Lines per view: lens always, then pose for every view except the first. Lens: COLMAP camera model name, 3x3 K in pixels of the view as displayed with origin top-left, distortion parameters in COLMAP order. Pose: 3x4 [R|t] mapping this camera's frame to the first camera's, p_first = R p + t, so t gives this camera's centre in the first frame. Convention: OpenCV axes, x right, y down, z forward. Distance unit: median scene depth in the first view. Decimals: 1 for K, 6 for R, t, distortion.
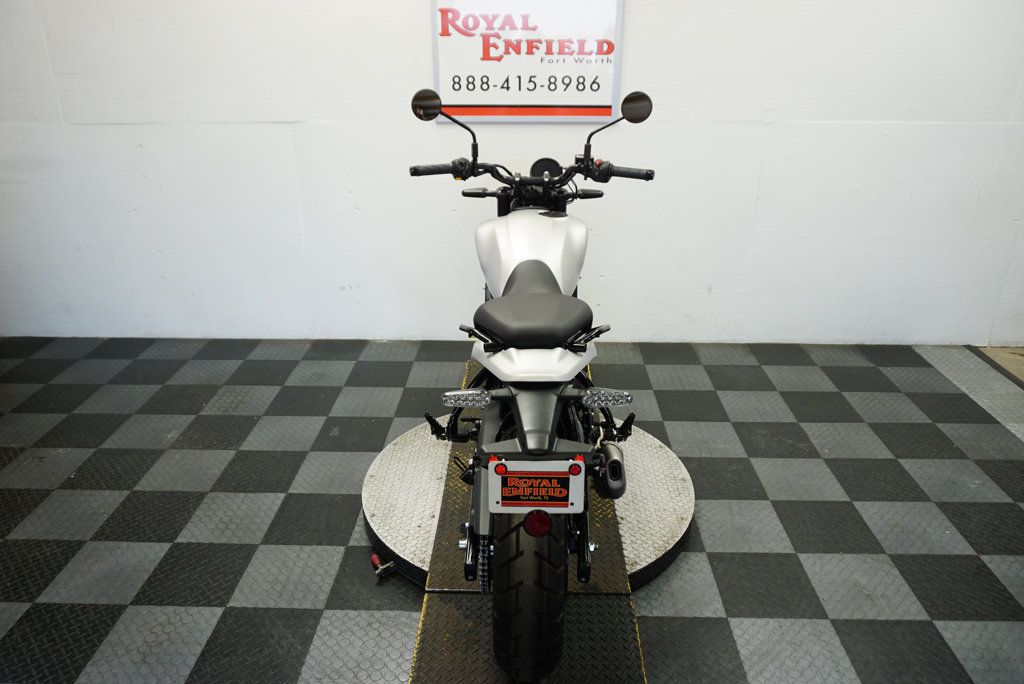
lens RADIAL K [[736.7, 0, 509.6], [0, 736.7, 339.4], [0, 0, 1]] dist [-0.052548, 0.025721]
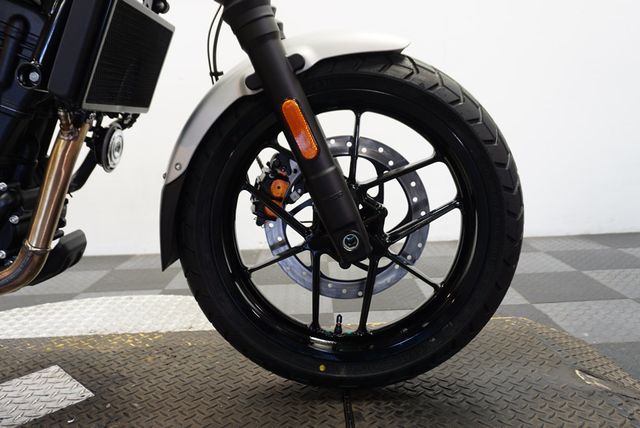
lens RADIAL K [[511.8, 0, 319.9], [0, 511.8, 215.9], [0, 0, 1]] dist [-0.024607, 0.015256]
pose [[0.998287, -0.047349, 0.034380, 0.167880], [0.053876, 0.973024, -0.224326, 0.120450], [-0.022831, 0.225794, 0.973907, 0.476411]]
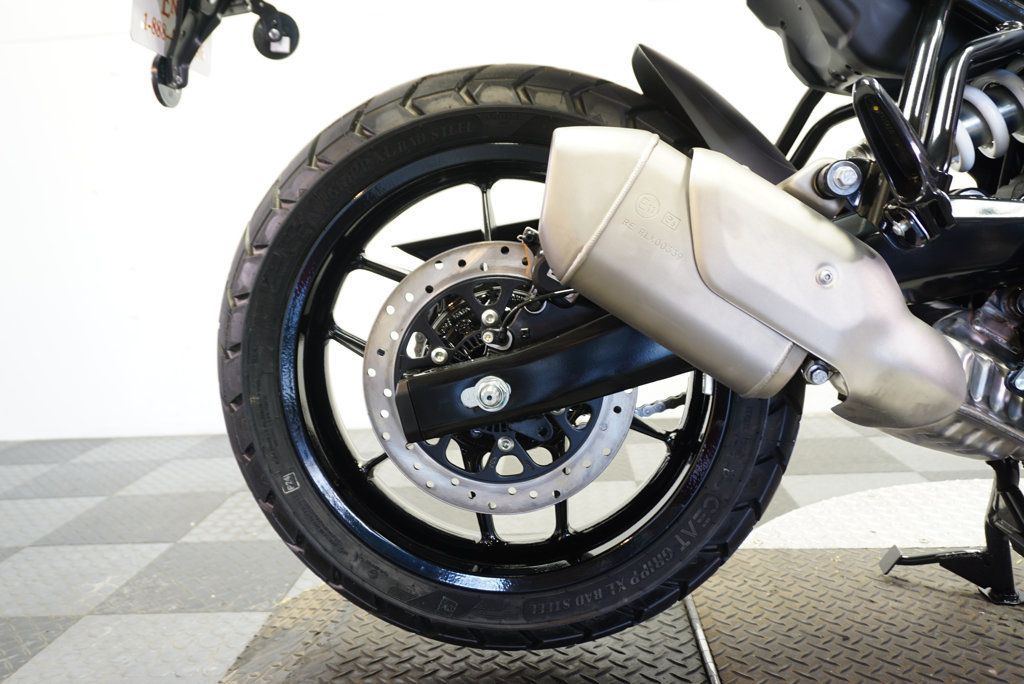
lens RADIAL K [[818.9, 0, 515.9], [0, 818.9, 337.5], [0, 0, 1]] dist [-0.024607, 0.015256]
pose [[0.998523, -0.043497, -0.032565, -0.199217], [0.033487, 0.964591, -0.261614, 0.112932], [0.042791, 0.260137, 0.964623, 0.495306]]
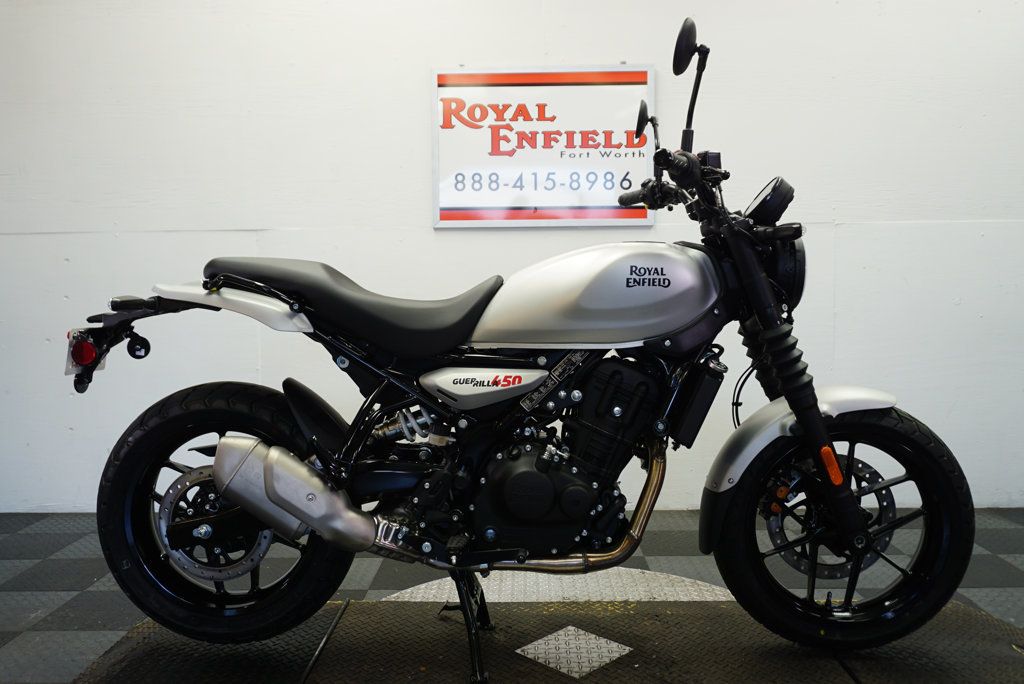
lens RADIAL K [[818.9, 0, 508.8], [0, 818.9, 338.4], [0, 0, 1]] dist [-0.024607, 0.015256]
pose [[0.999893, -0.008153, 0.012141, -0.030278], [0.011657, 0.945645, -0.324992, 0.125502], [-0.008832, 0.325099, 0.945639, 0.181425]]
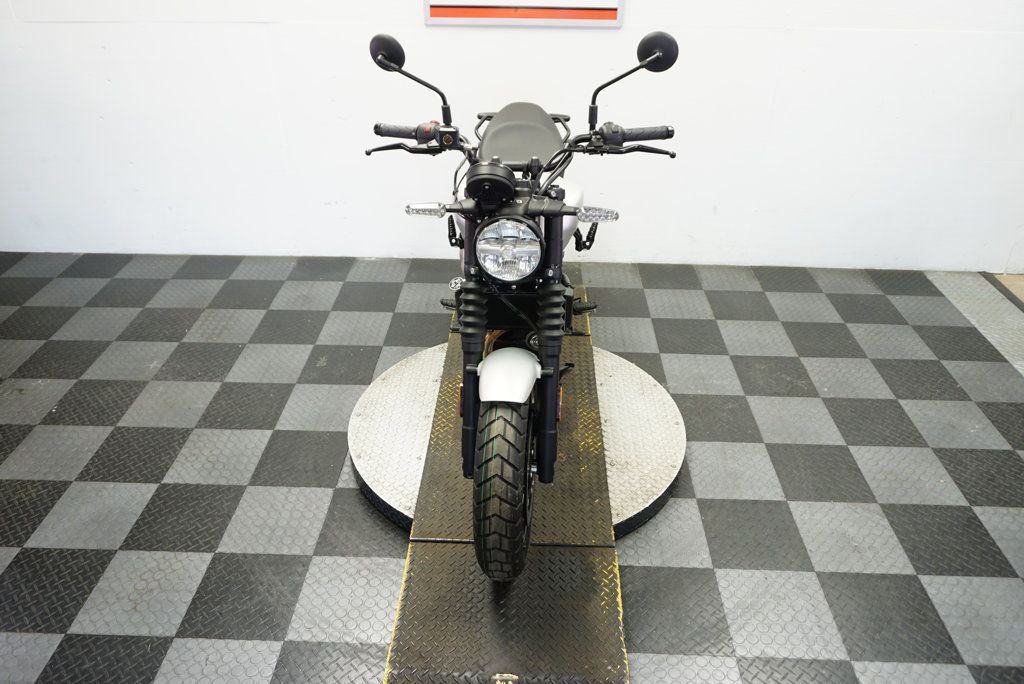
lens RADIAL K [[758.3, 0, 508.1], [0, 758.3, 339.6], [0, 0, 1]] dist [-0.042242, 0.027059]
pose [[0.999950, 0.009984, 0.001009, 0.006575], [-0.010022, 0.988602, 0.150221, -0.051830], [0.000502, -0.150224, 0.988652, 0.011253]]
